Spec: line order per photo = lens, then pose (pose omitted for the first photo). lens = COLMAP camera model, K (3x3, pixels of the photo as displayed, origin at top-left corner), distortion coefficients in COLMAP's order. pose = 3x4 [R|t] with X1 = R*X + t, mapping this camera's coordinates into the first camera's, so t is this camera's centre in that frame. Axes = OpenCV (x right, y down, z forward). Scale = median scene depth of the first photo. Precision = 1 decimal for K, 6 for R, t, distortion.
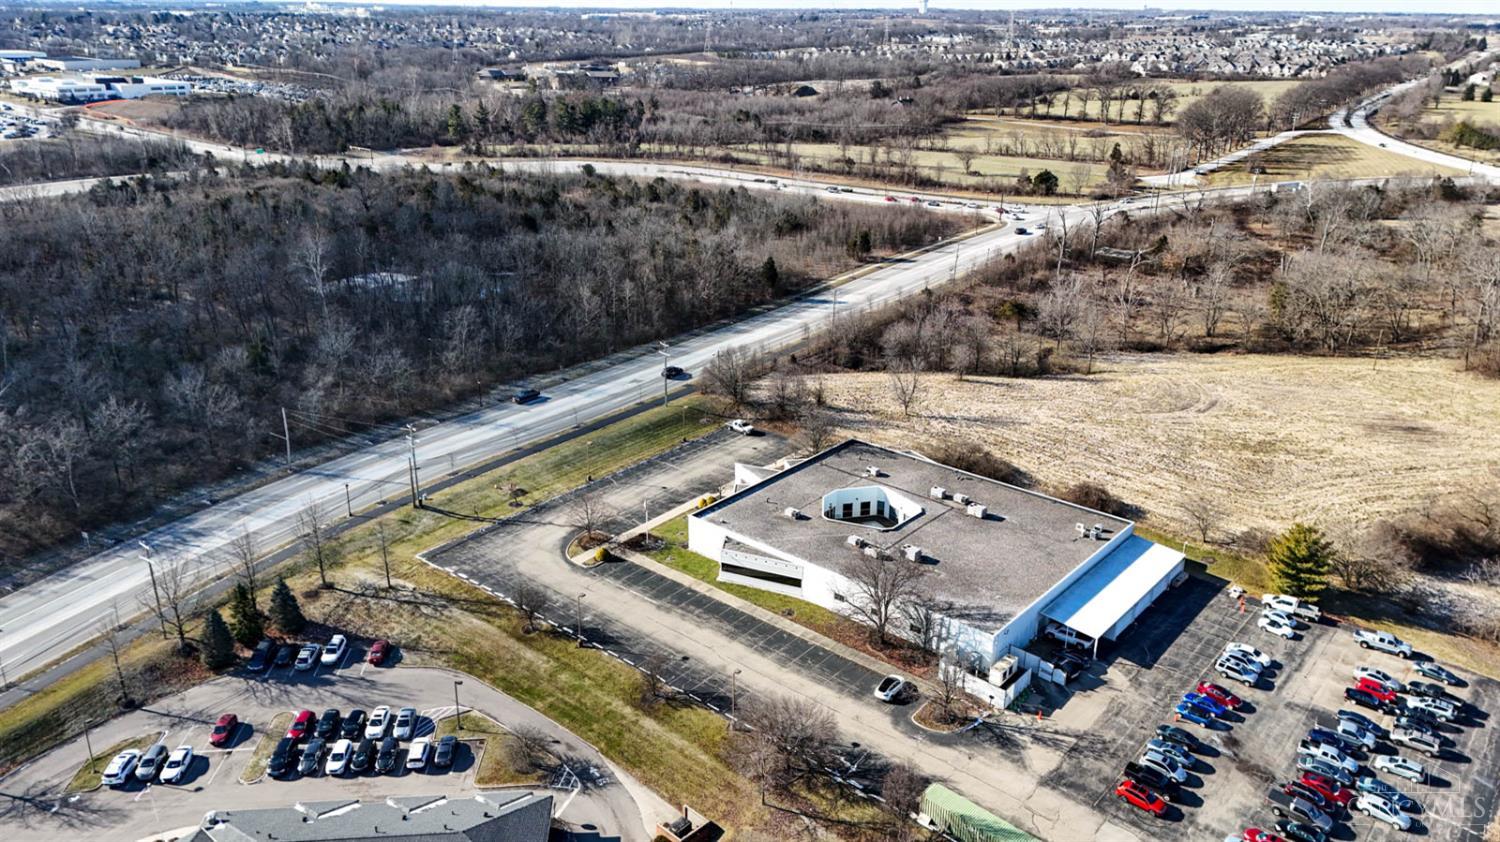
lens RADIAL K [[1091.8, 0, 743.4], [0, 1091.8, 409.4], [0, 0, 1]] dist [0.085278, -0.078655]
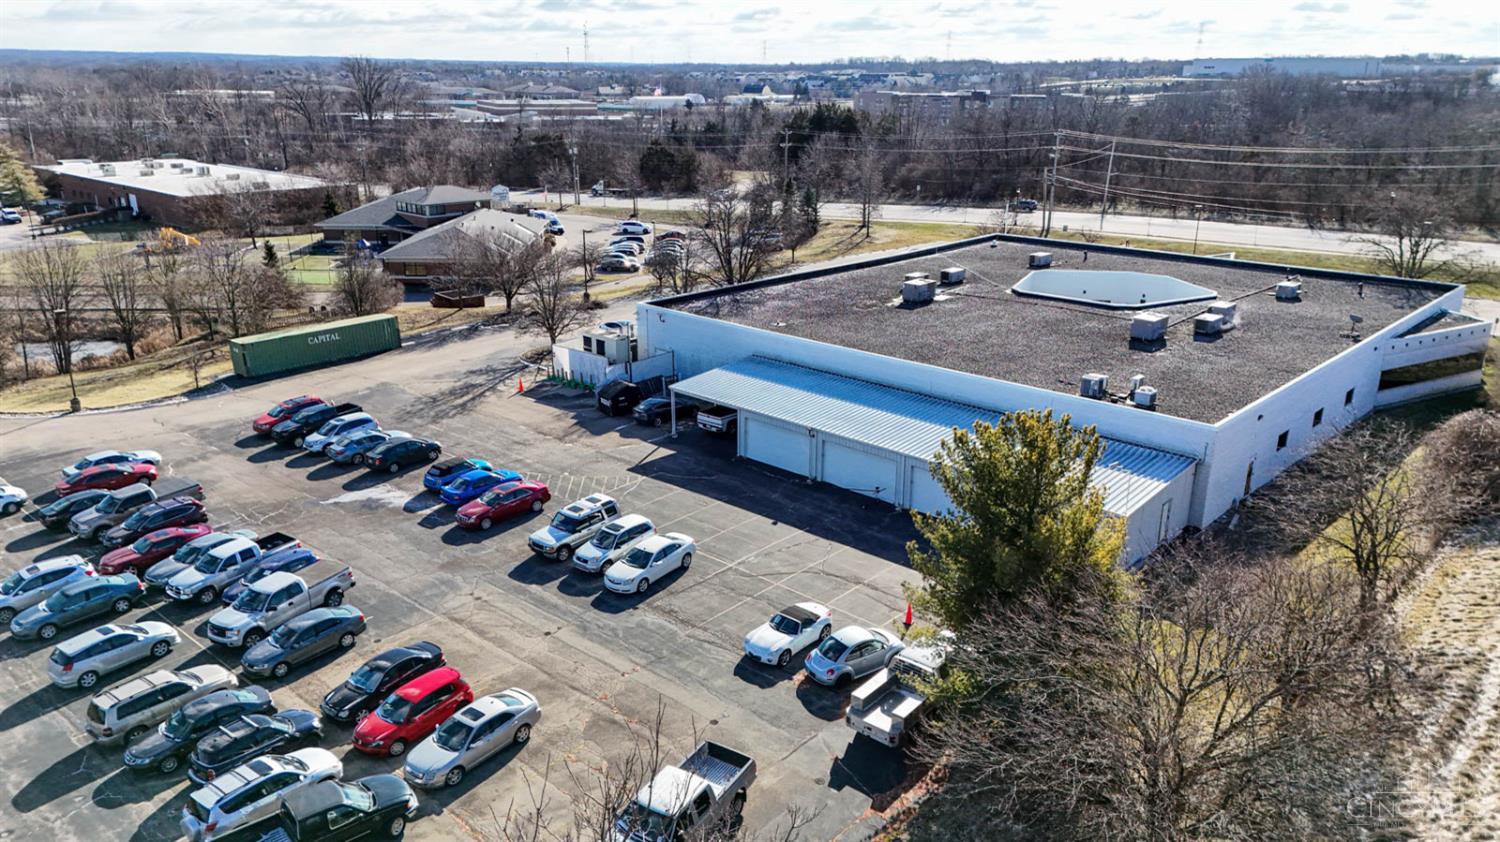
lens RADIAL K [[1091.8, 0, 748.7], [0, 1091.8, 441.6], [0, 0, 1]] dist [0.085278, -0.078655]
pose [[-0.040035, 0.314761, -0.948326, 0.693879], [-0.347847, 0.885329, 0.308536, 0.055424], [0.936696, 0.342224, 0.074044, 0.874841]]
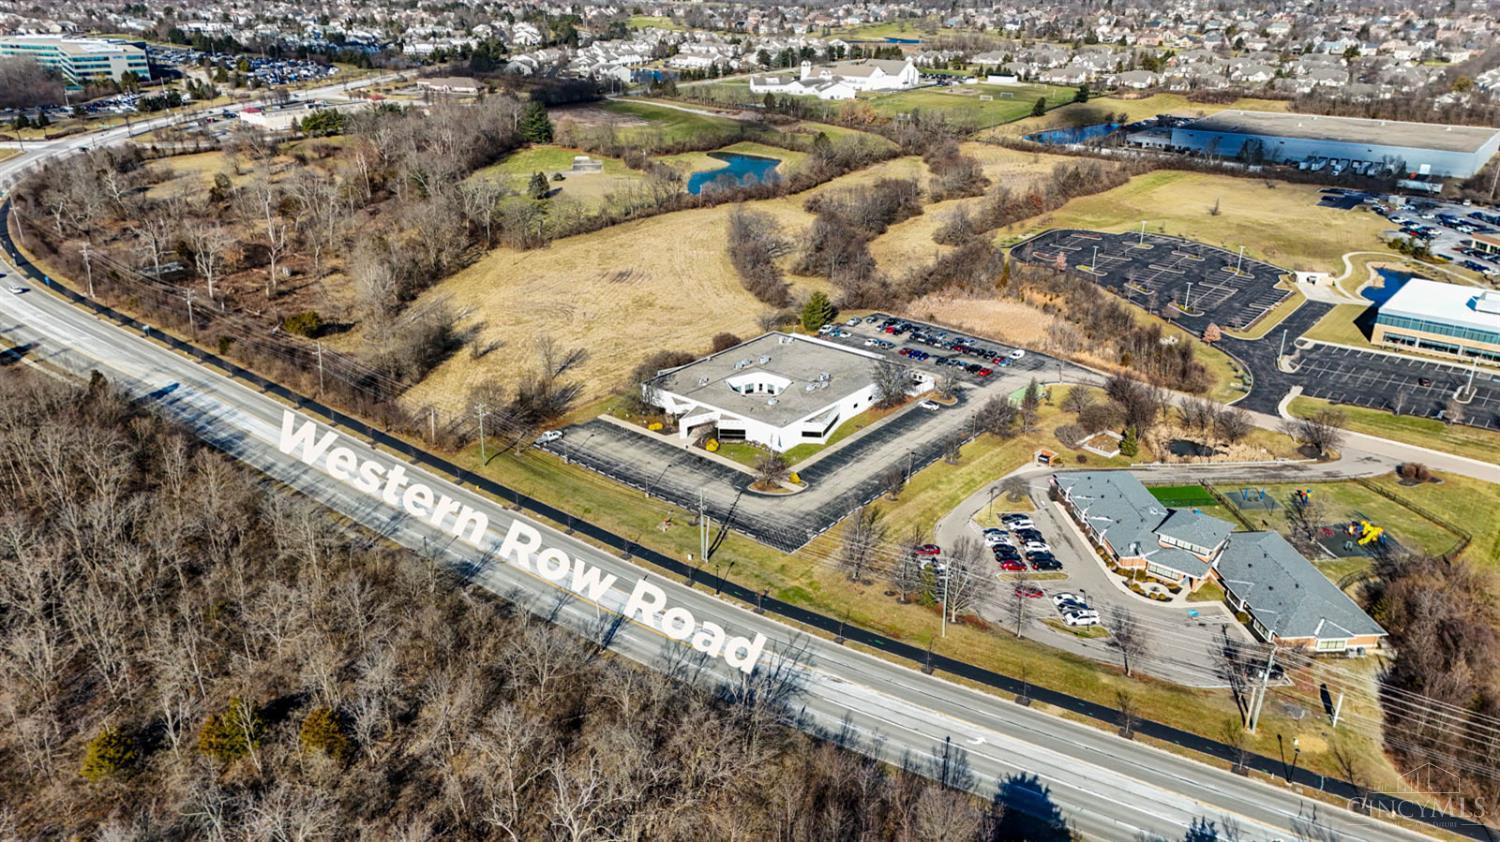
lens RADIAL K [[1091.8, 0, 745.0], [0, 1091.8, 427.6], [0, 0, 1]] dist [0.085278, -0.078655]
pose [[-0.009071, -0.401353, 0.915879, -1.393062], [0.341361, 0.859652, 0.380094, -0.473867], [-0.939888, 0.316093, 0.129208, 0.892156]]
